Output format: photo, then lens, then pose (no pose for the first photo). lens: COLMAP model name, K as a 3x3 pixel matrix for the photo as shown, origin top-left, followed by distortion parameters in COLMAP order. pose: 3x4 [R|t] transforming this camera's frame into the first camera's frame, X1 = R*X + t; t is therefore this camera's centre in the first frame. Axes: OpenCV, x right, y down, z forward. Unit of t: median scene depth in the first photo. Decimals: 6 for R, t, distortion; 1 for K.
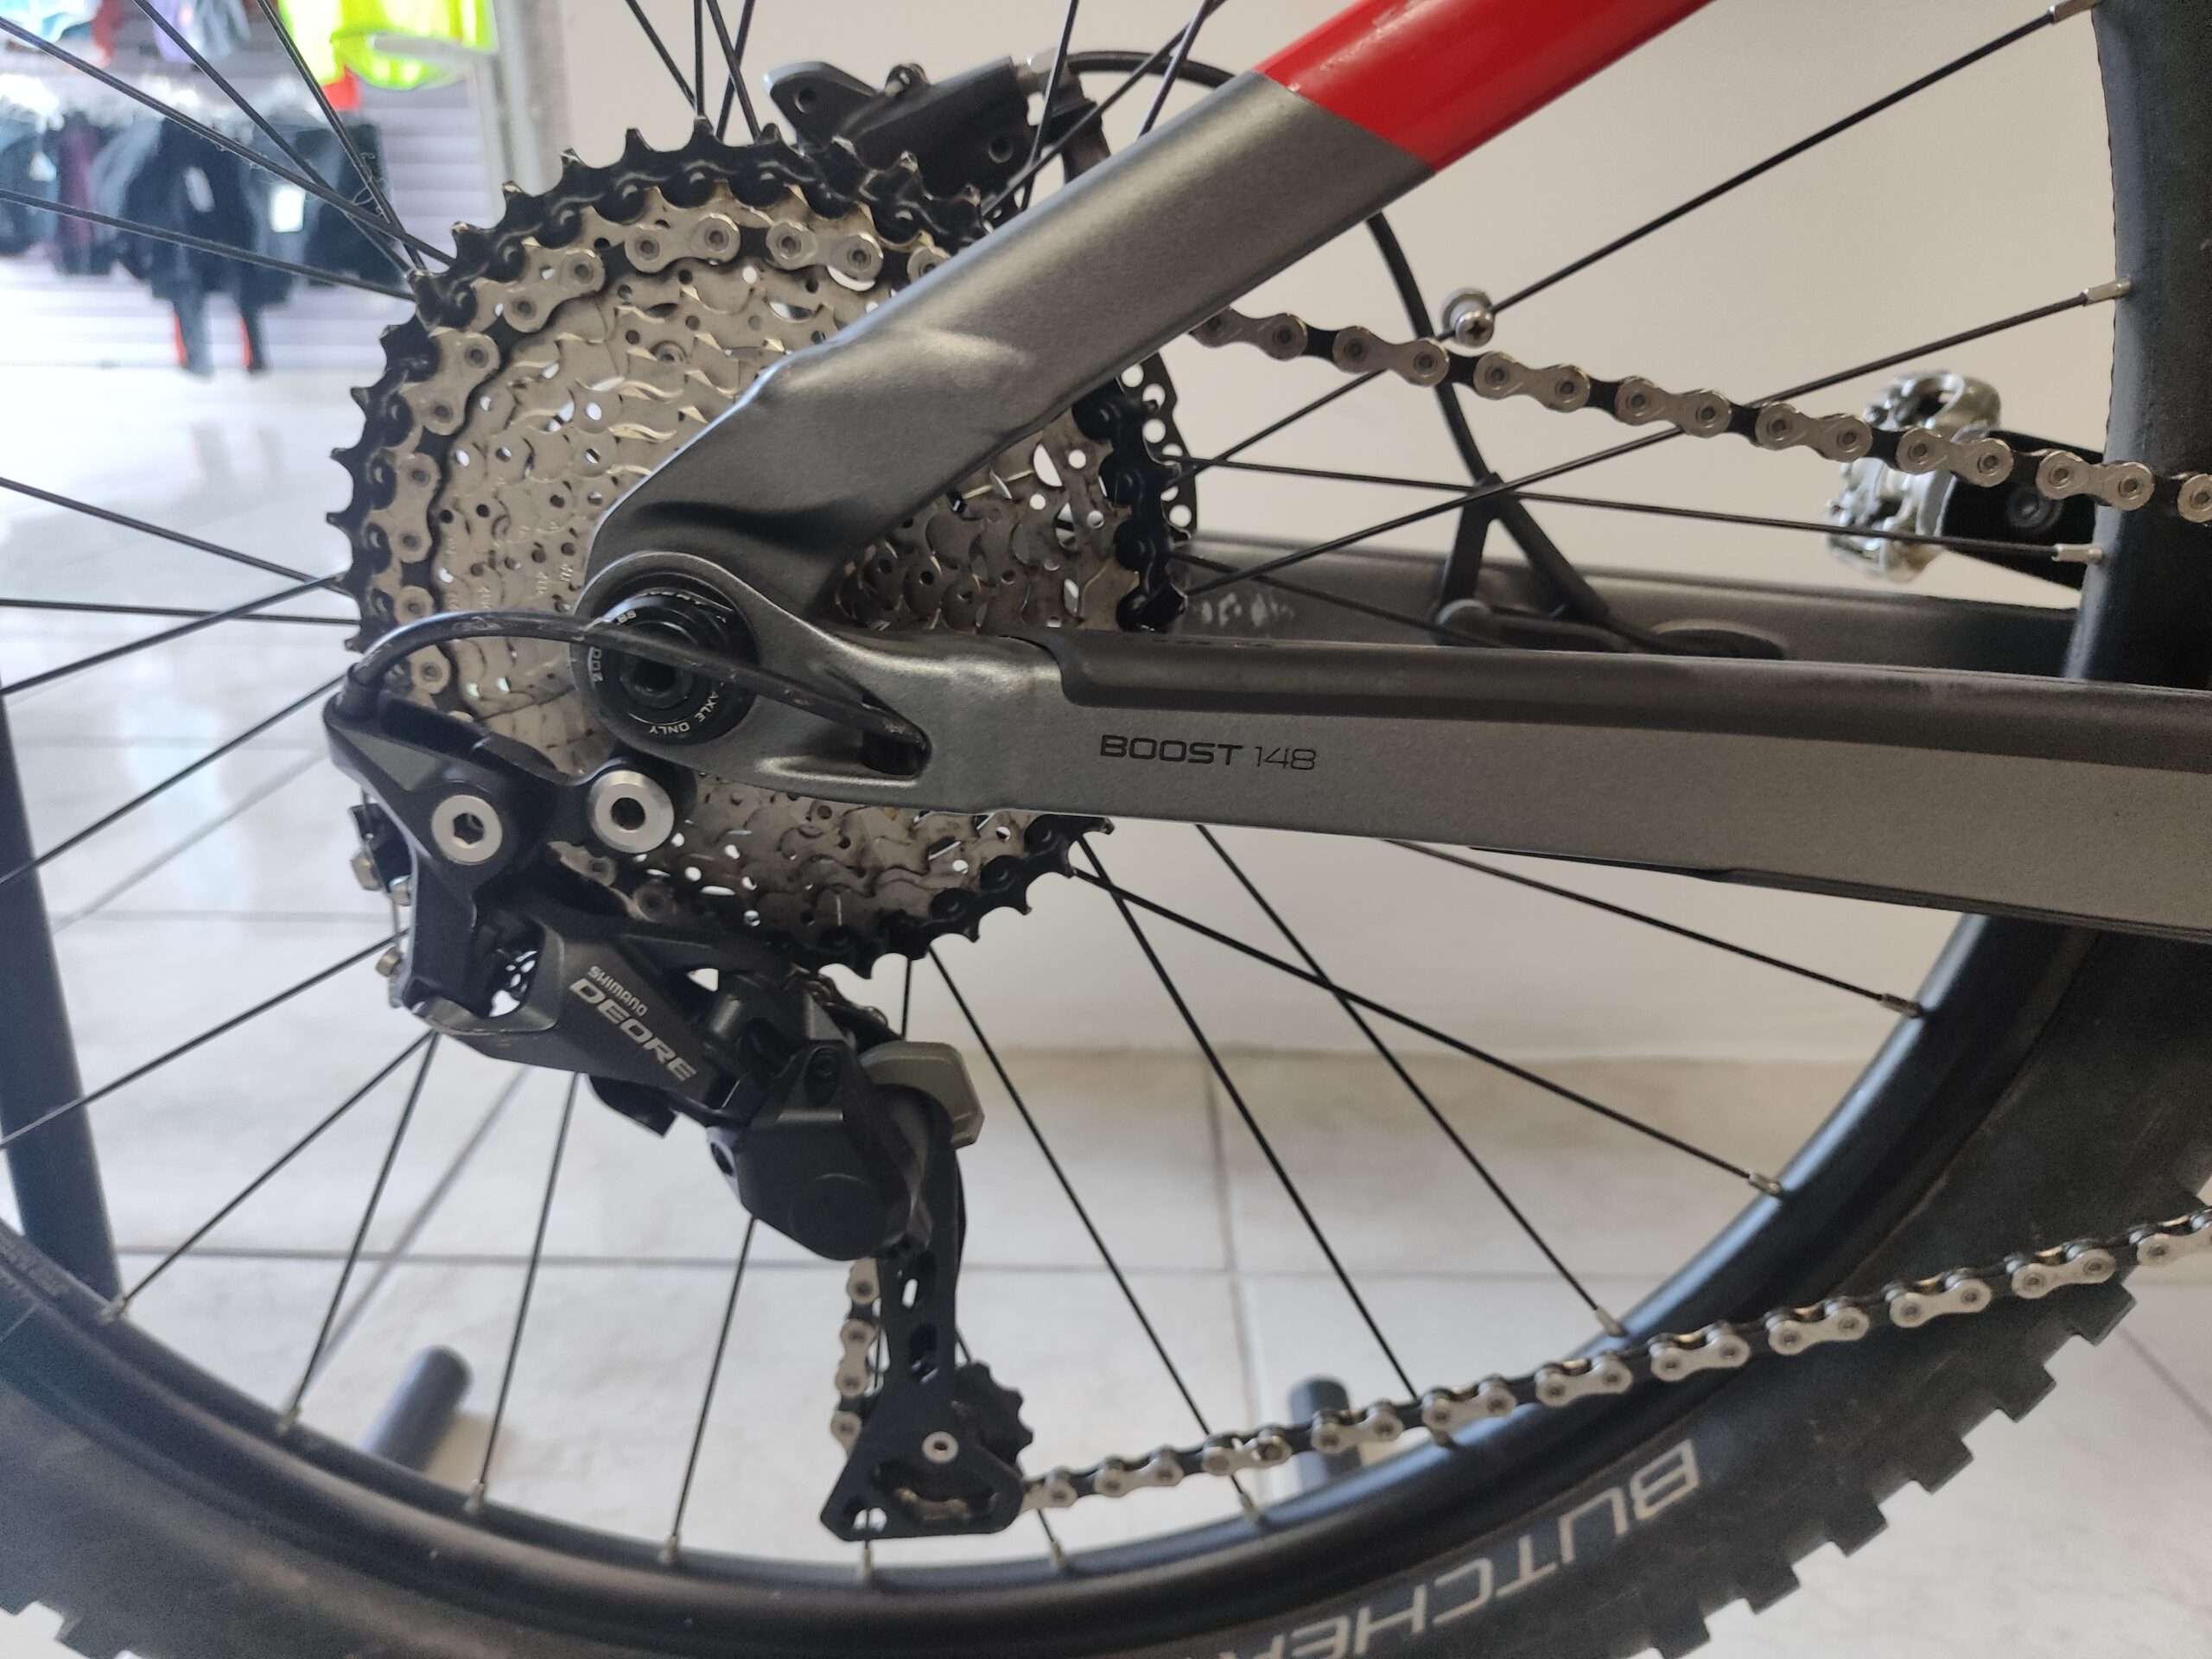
lens RADIAL K [[1548.2, 0, 1087.5], [0, 1548.2, 824.5], [0, 0, 1]] dist [0.002964, -0.006787]
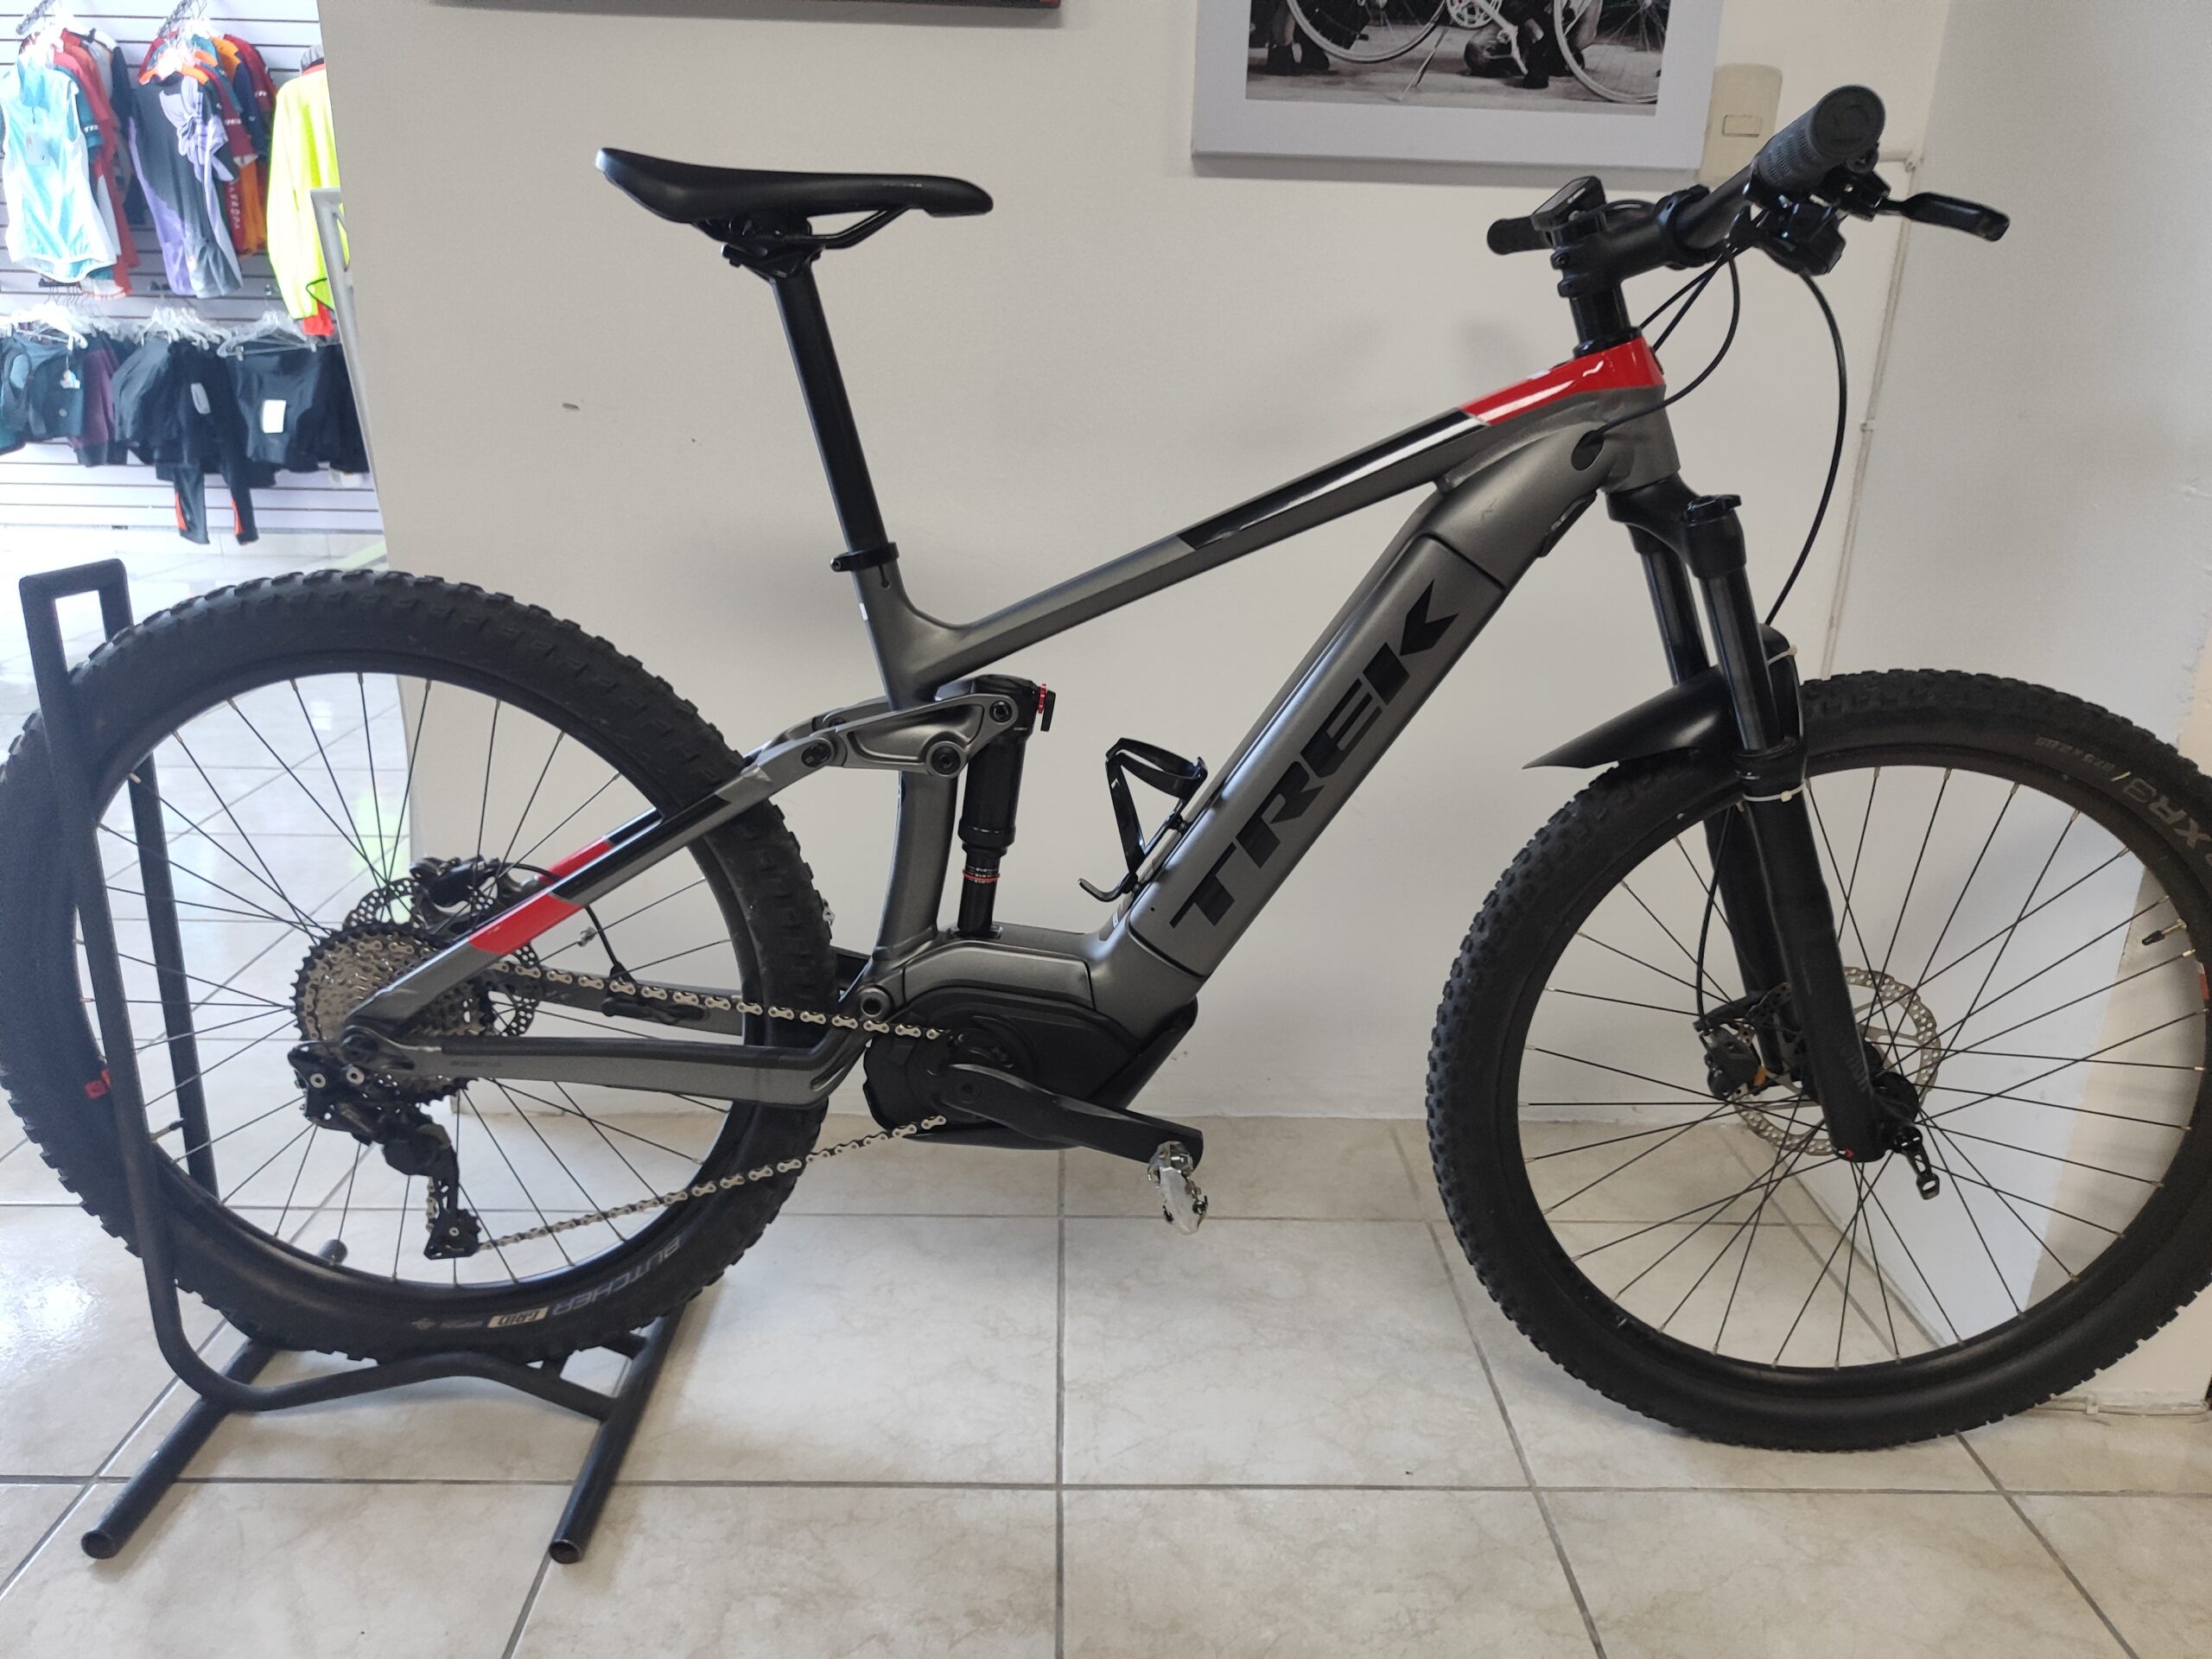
lens RADIAL K [[1548.2, 0, 1103.3], [0, 1548.2, 839.9], [0, 0, 1]] dist [0.002964, -0.006787]
pose [[0.999813, 0.000843, 0.019306, 1.143859], [-0.000494, 0.999836, -0.018077, -0.388531], [-0.019318, 0.018064, 0.999650, -2.273478]]
